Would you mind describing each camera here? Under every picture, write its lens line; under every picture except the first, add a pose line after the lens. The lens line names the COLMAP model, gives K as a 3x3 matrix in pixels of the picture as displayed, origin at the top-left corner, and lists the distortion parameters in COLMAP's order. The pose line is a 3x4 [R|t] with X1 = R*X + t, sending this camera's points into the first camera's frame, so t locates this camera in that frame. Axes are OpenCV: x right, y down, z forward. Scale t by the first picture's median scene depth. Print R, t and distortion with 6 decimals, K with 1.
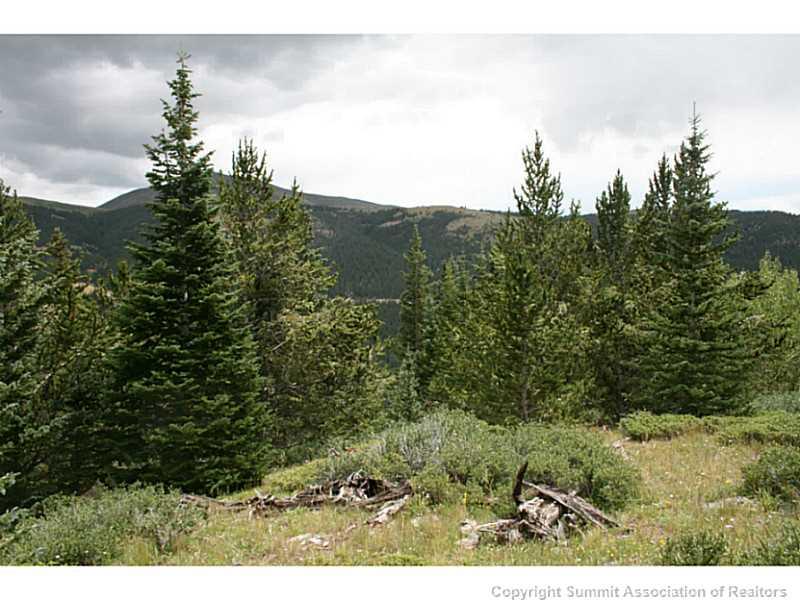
lens RADIAL K [[669.6, 0, 388.5], [0, 669.6, 287.6], [0, 0, 1]] dist [-0.143197, 0.110982]
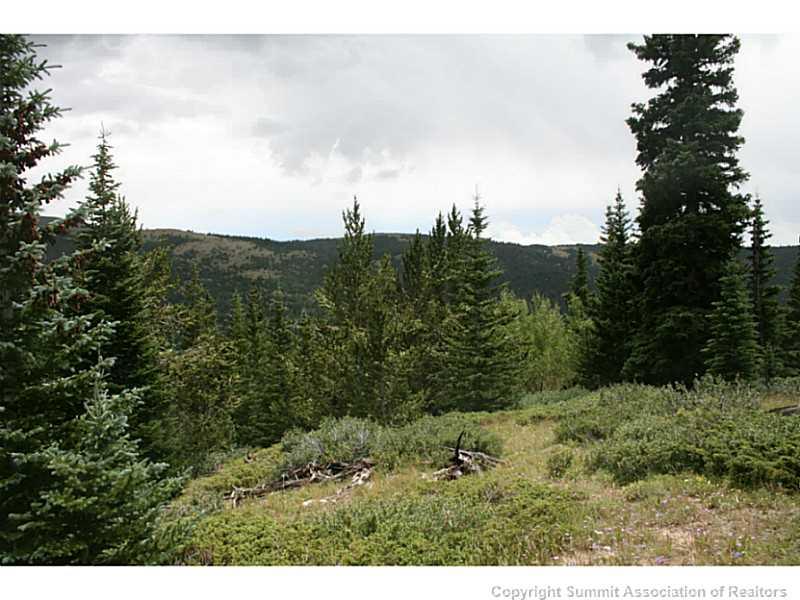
lens RADIAL K [[669.6, 0, 401.2], [0, 669.6, 297.7], [0, 0, 1]] dist [-0.143197, 0.110982]
pose [[0.912765, -0.012483, 0.408294, -0.212689], [0.021375, 0.999623, -0.017223, -0.021224], [-0.407925, 0.024448, 0.912688, -0.182305]]
